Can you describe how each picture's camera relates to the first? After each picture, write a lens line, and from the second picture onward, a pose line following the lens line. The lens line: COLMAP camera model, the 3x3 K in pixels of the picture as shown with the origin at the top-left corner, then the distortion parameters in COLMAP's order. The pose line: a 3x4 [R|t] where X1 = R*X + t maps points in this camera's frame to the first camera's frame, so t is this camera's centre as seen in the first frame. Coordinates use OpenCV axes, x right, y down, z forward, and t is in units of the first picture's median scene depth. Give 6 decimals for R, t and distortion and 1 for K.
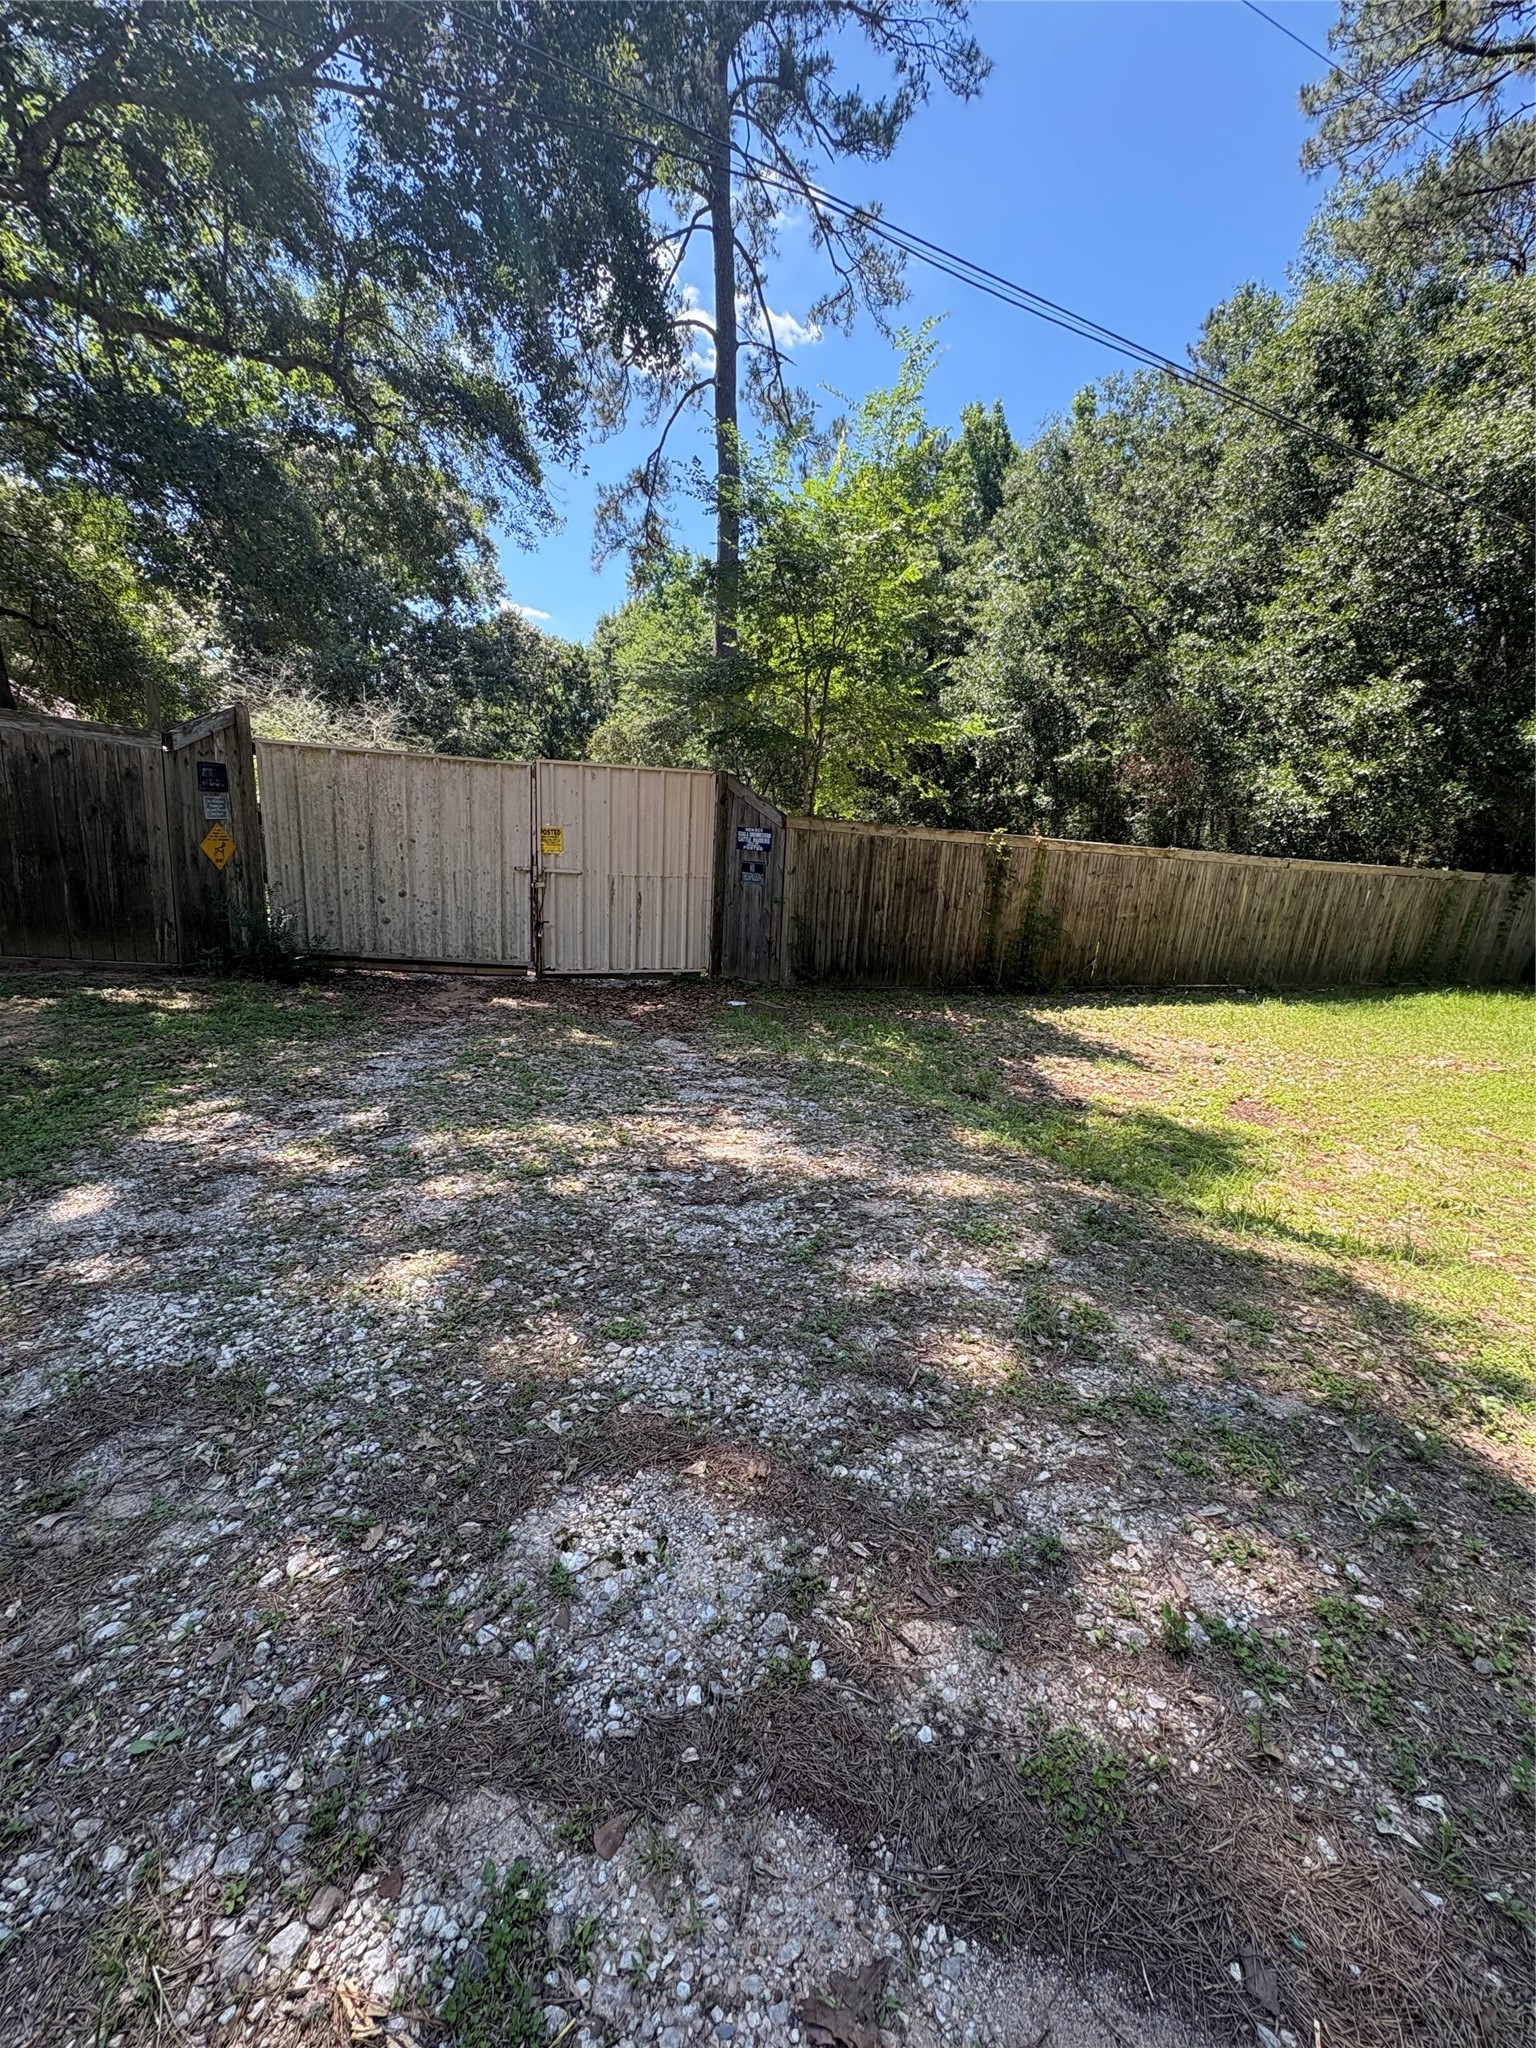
lens RADIAL K [[817.0, 0, 768.0], [0, 817.0, 1024.0], [0, 0, 1]] dist [-0.000222, -0.000100]
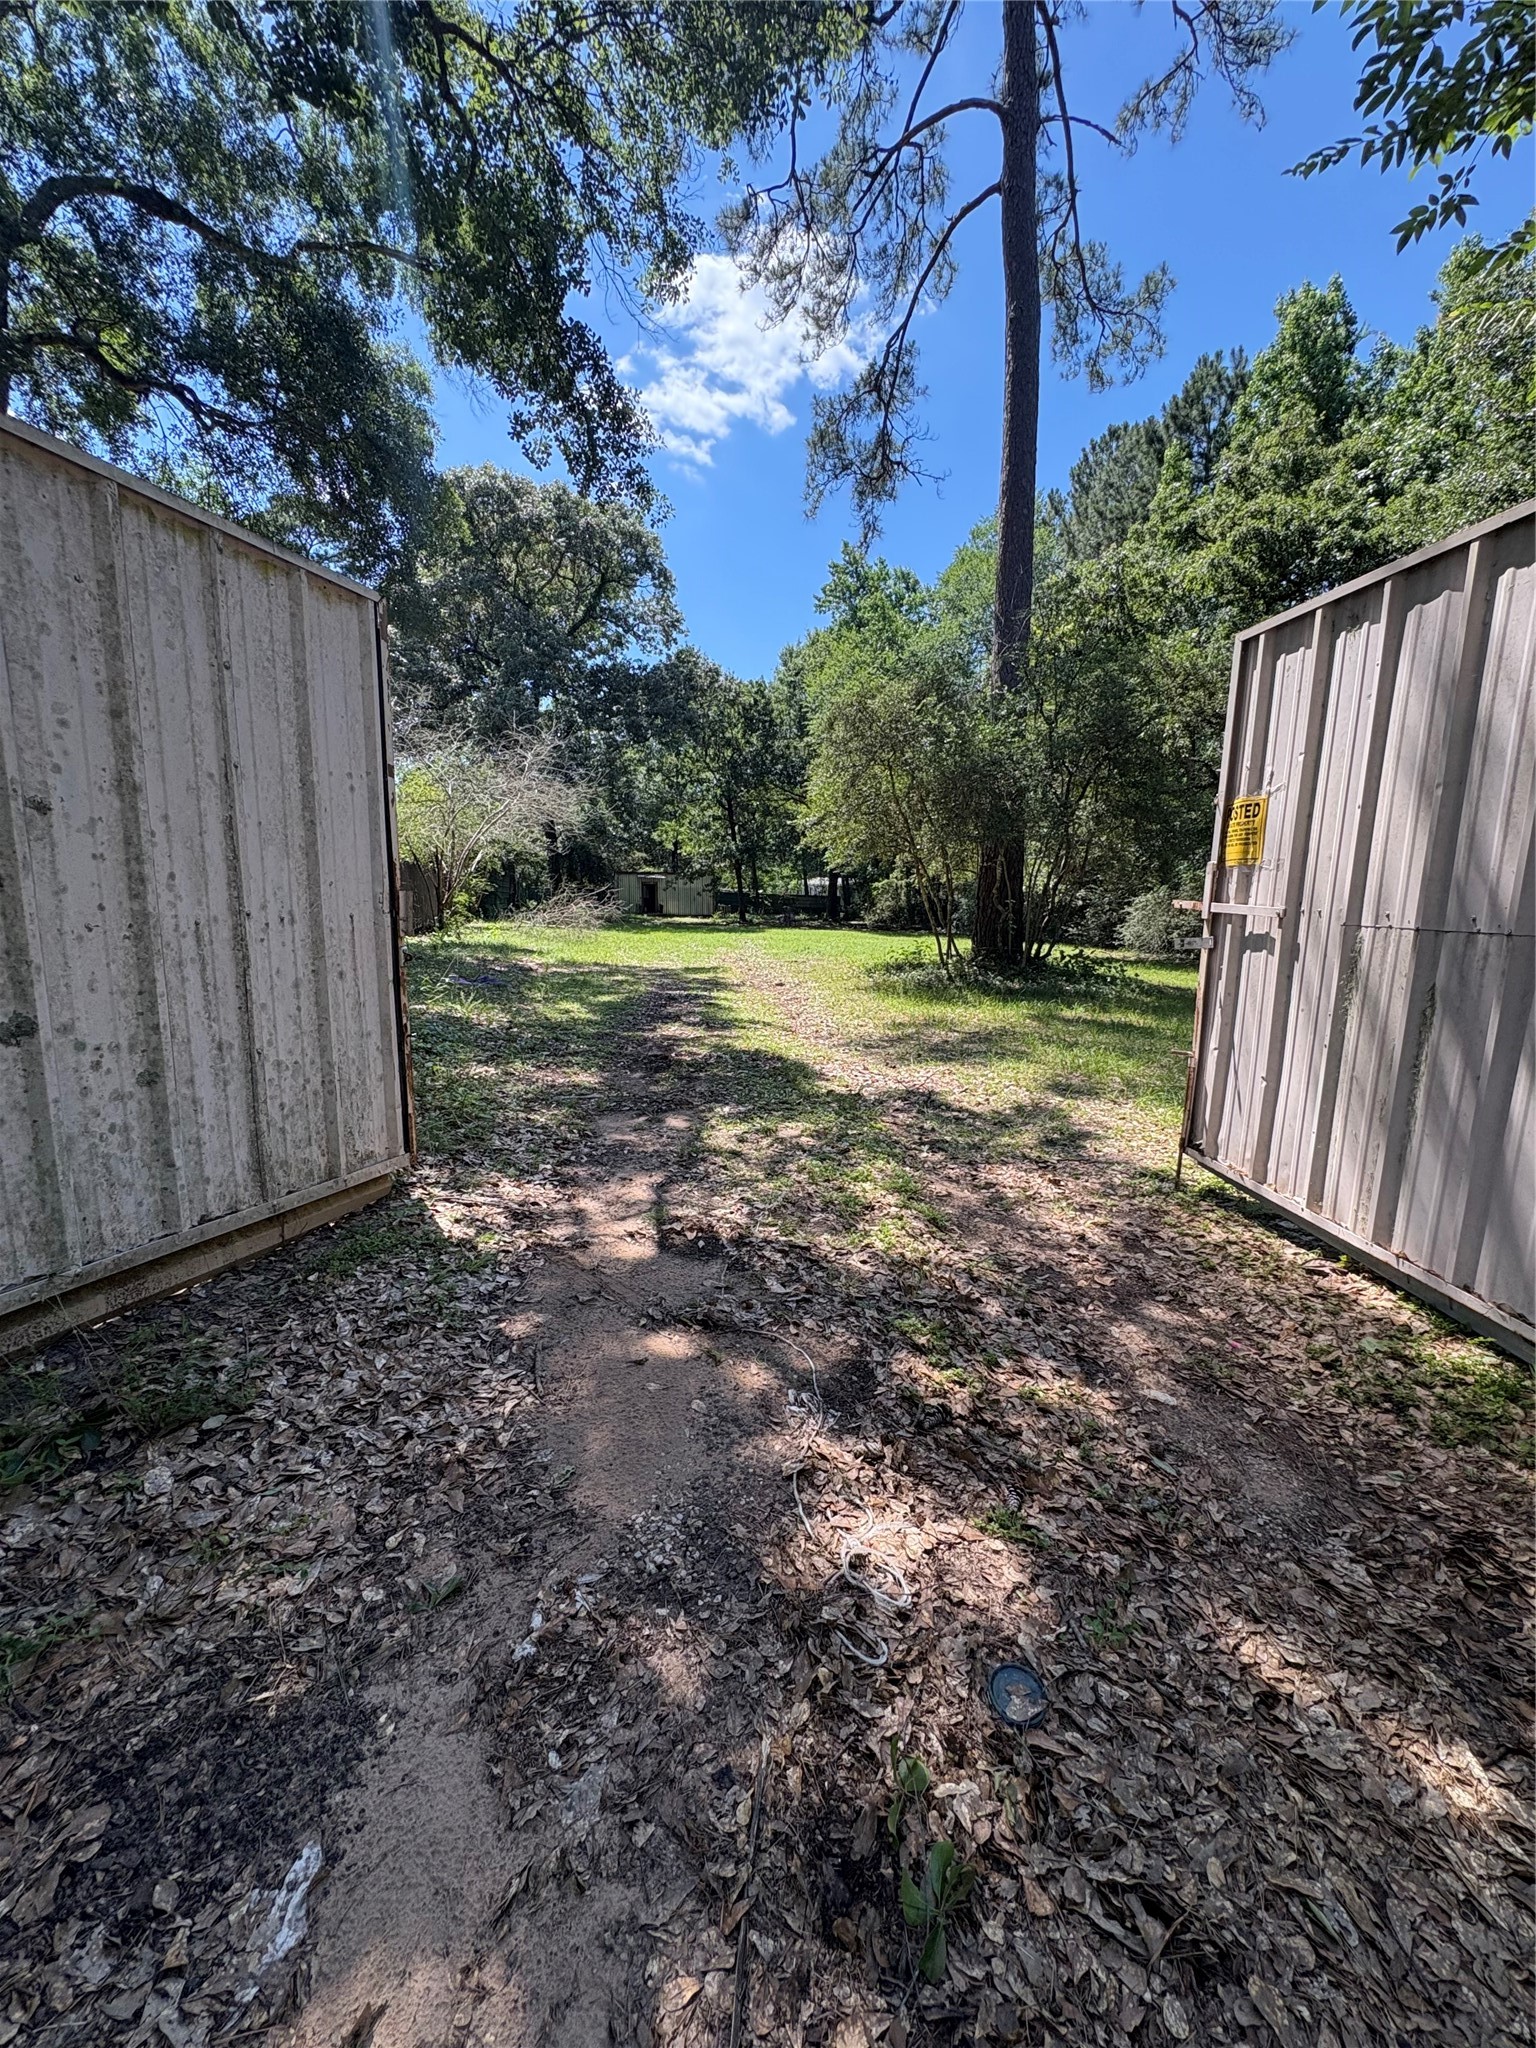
lens RADIAL K [[817.0, 0, 768.0], [0, 817.0, 1024.0], [0, 0, 1]] dist [-0.000222, -0.000100]
pose [[0.980572, -0.008616, -0.195972, -0.057912], [-0.004401, 0.997817, -0.065888, -0.033902], [0.196112, 0.065470, 0.978393, 0.169309]]
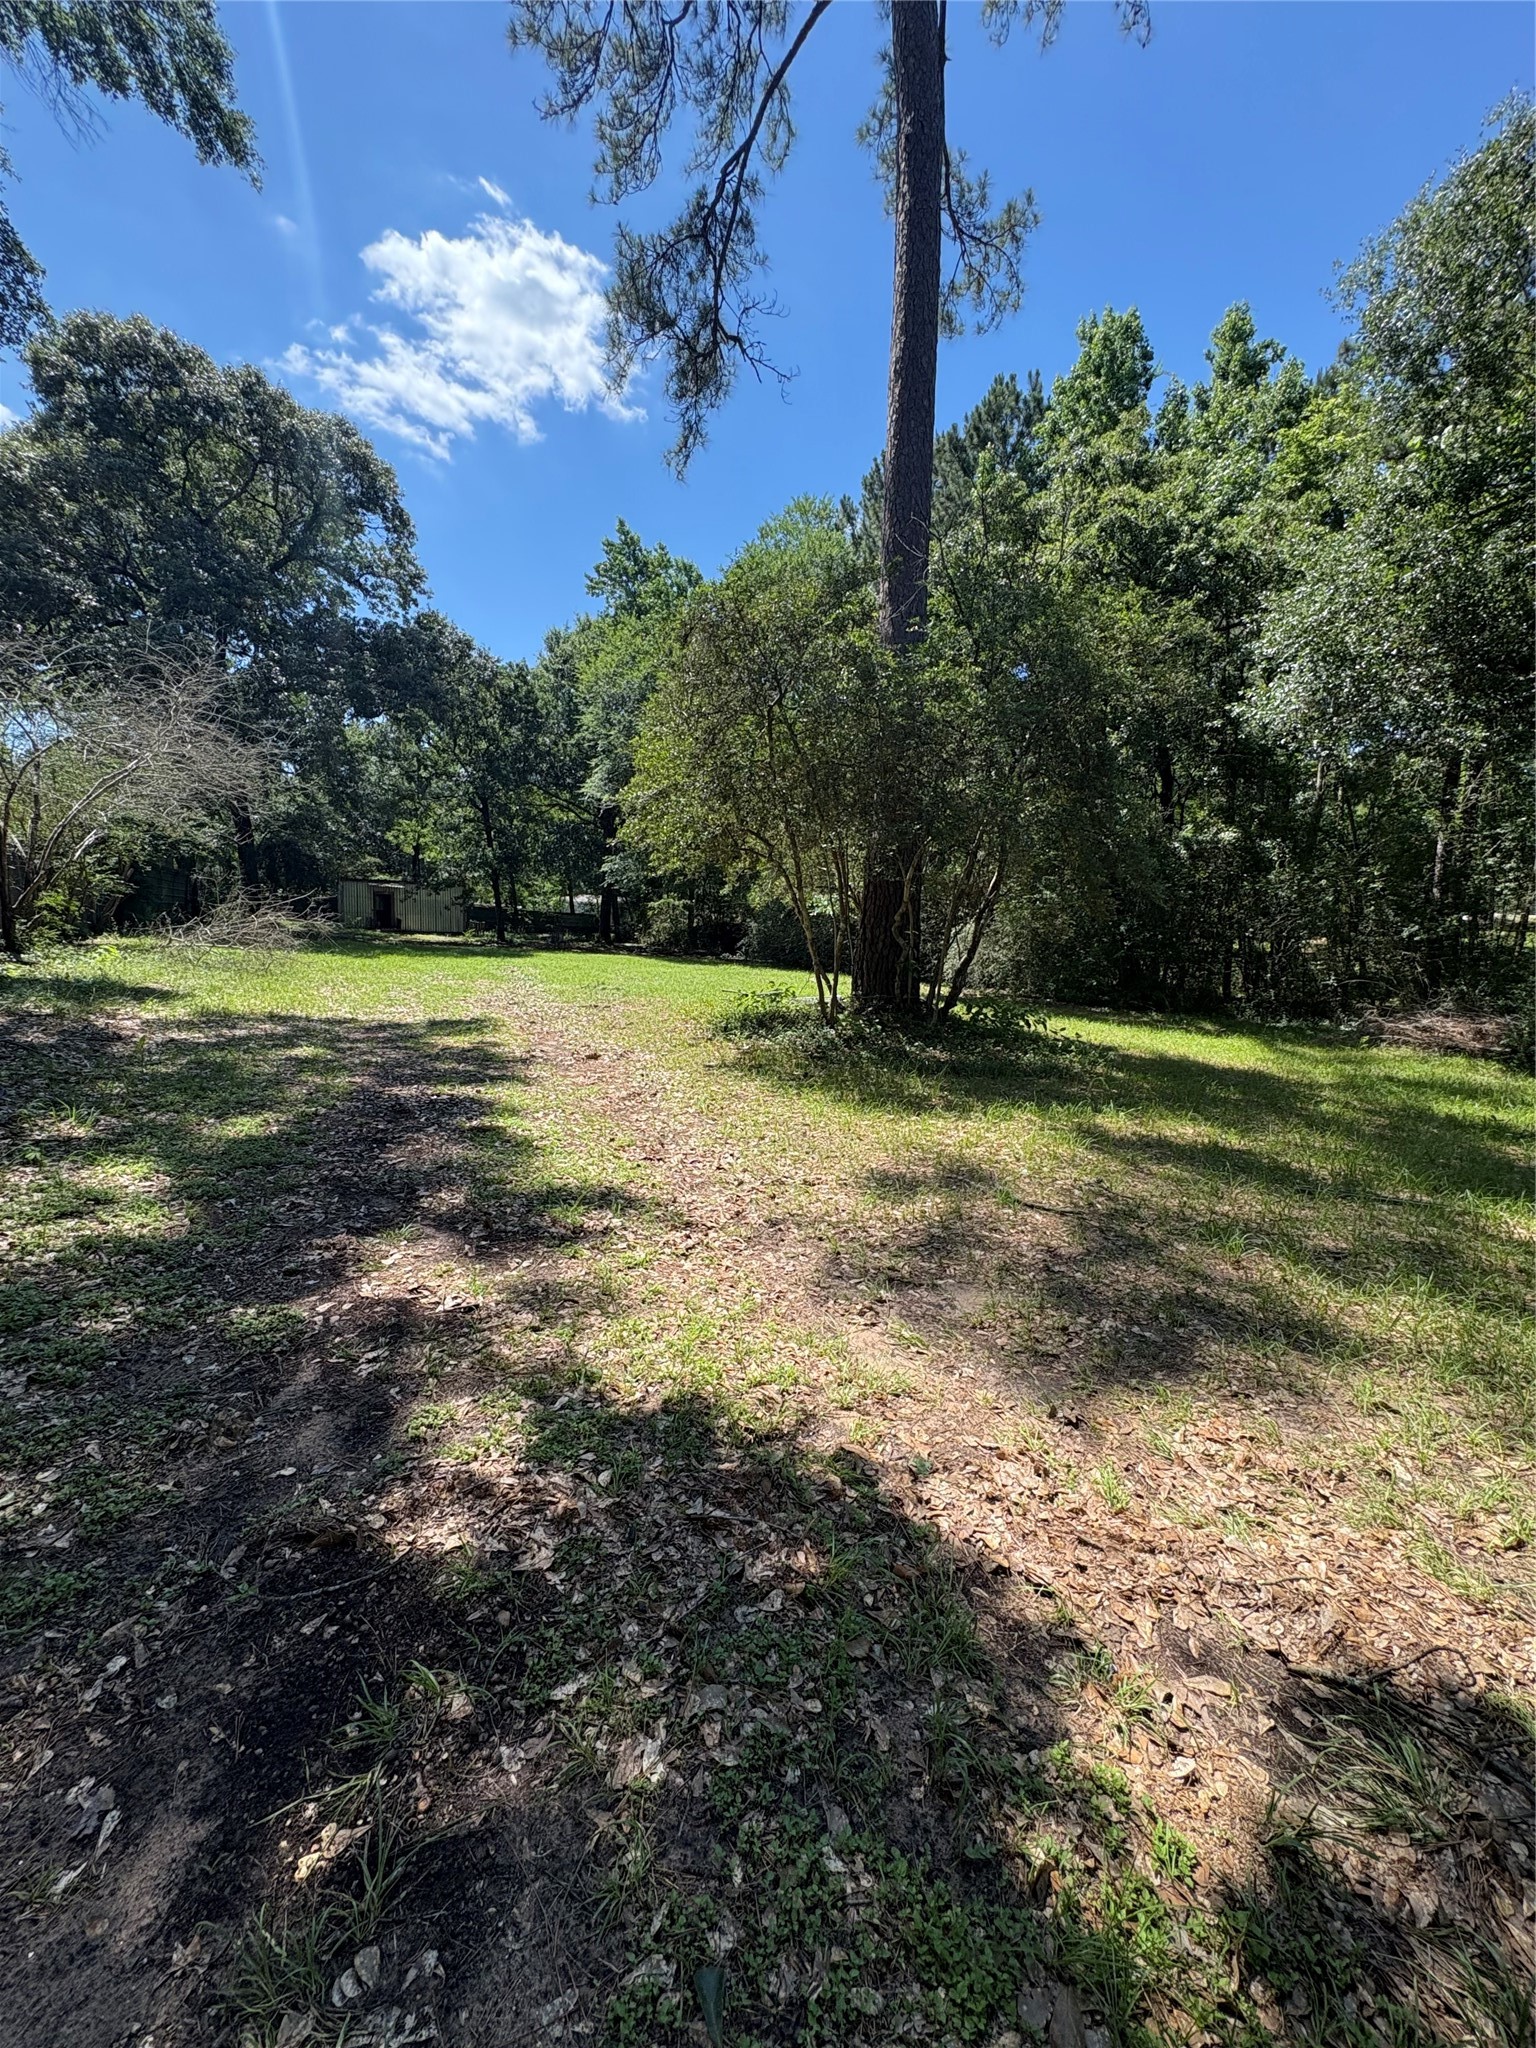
lens RADIAL K [[817.0, 0, 768.0], [0, 817.0, 1024.0], [0, 0, 1]] dist [-0.000222, -0.000100]
pose [[0.995324, -0.020024, 0.094499, -0.089544], [0.028276, 0.995824, -0.086804, -0.057803], [-0.092366, 0.089070, 0.991733, 0.271377]]
